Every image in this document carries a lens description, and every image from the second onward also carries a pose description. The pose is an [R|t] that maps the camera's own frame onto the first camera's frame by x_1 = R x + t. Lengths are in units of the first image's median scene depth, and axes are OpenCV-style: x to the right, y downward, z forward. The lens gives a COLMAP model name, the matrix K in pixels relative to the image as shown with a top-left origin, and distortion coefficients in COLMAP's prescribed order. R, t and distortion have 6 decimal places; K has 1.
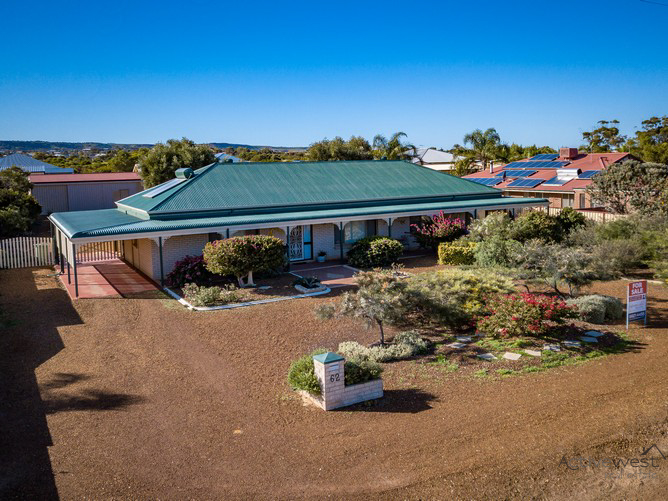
lens RADIAL K [[589.7, 0, 334.0], [0, 589.7, 250.5], [0, 0, 1]] dist [-0.006486, -0.003990]
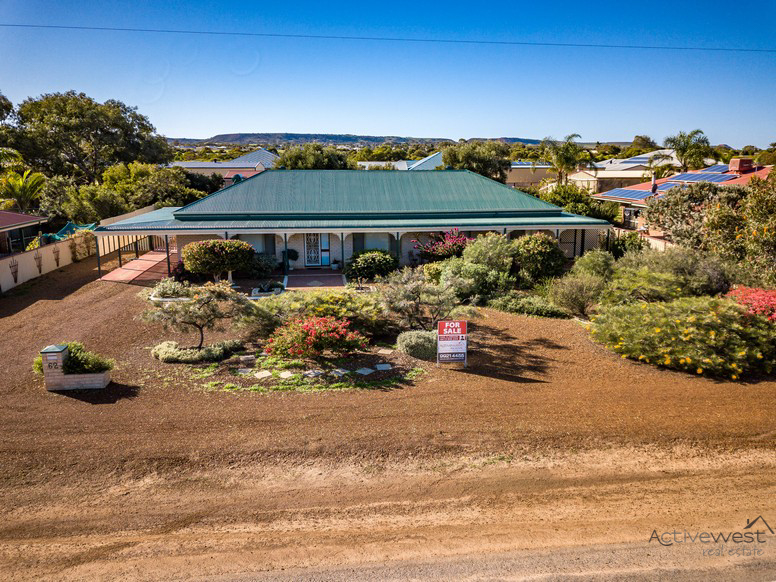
lens RADIAL K [[596.2, 0, 360.8], [0, 596.2, 291.6], [0, 0, 1]] dist [0.112658, -0.183994]
pose [[0.922899, 0.105620, -0.370272, 0.797922], [-0.079895, 0.993242, 0.084184, -0.066612], [0.376661, -0.048110, 0.925101, 0.082209]]
